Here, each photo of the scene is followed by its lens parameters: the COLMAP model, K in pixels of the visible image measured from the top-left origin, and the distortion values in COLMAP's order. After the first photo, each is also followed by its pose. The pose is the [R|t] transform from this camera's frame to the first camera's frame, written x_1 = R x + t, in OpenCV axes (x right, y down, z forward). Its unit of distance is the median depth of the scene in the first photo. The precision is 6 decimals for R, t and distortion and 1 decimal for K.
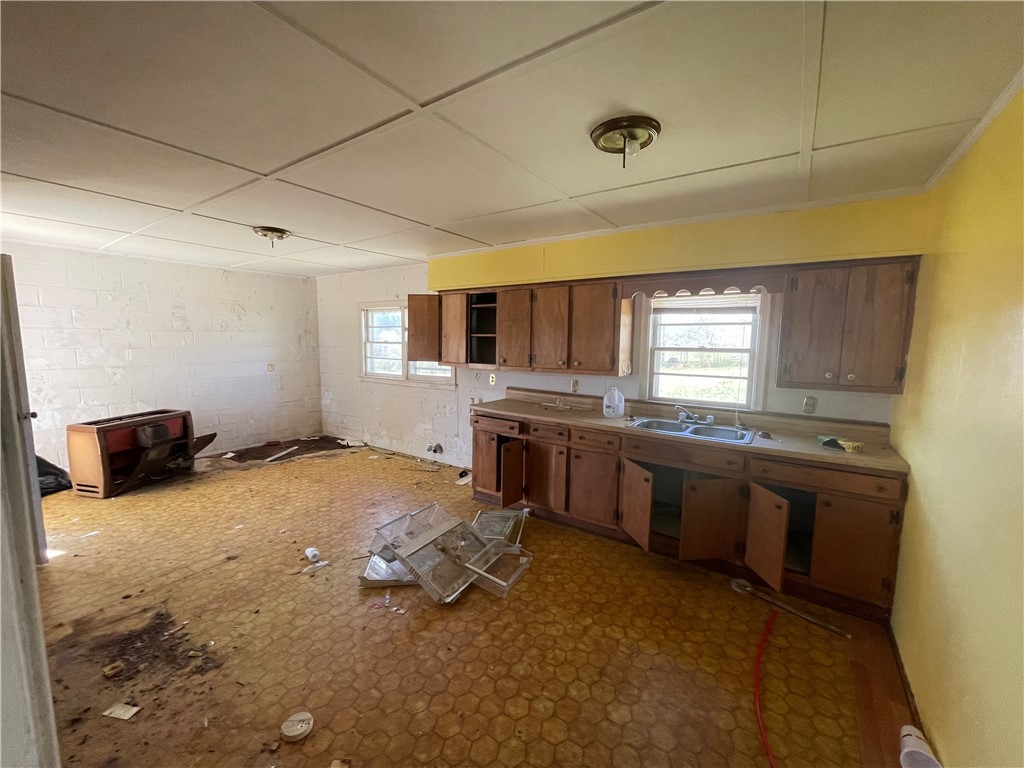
lens RADIAL K [[414.1, 0, 508.2], [0, 414.1, 385.3], [0, 0, 1]] dist [0.001268, 0.001968]
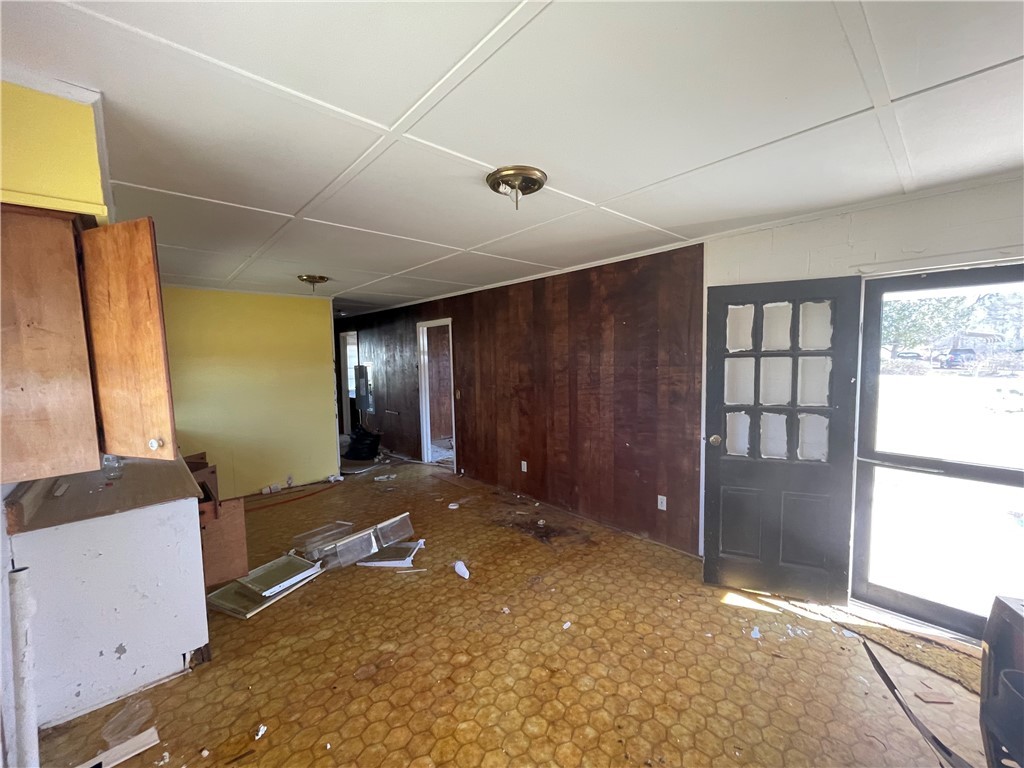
lens RADIAL K [[414.1, 0, 509.8], [0, 414.1, 384.9], [0, 0, 1]] dist [0.001268, 0.001968]
pose [[-0.975551, -0.010258, 0.219533, -0.632999], [0.030706, 0.982751, 0.182367, -0.184608], [-0.217617, 0.184650, -0.958409, 1.467715]]
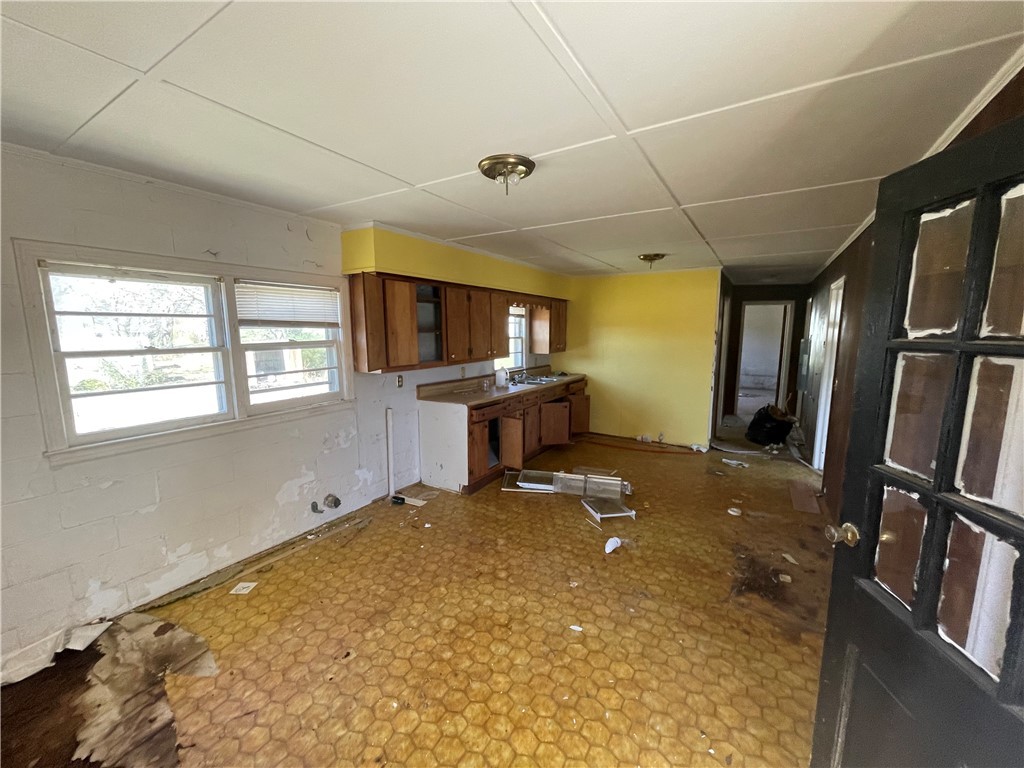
lens RADIAL K [[414.1, 0, 508.4], [0, 414.1, 387.4], [0, 0, 1]] dist [0.001268, 0.001968]
pose [[-0.056385, -0.152747, 0.986655, -1.112857], [0.110359, 0.981219, 0.158212, -0.139434], [-0.992291, 0.117807, -0.038469, 0.974448]]
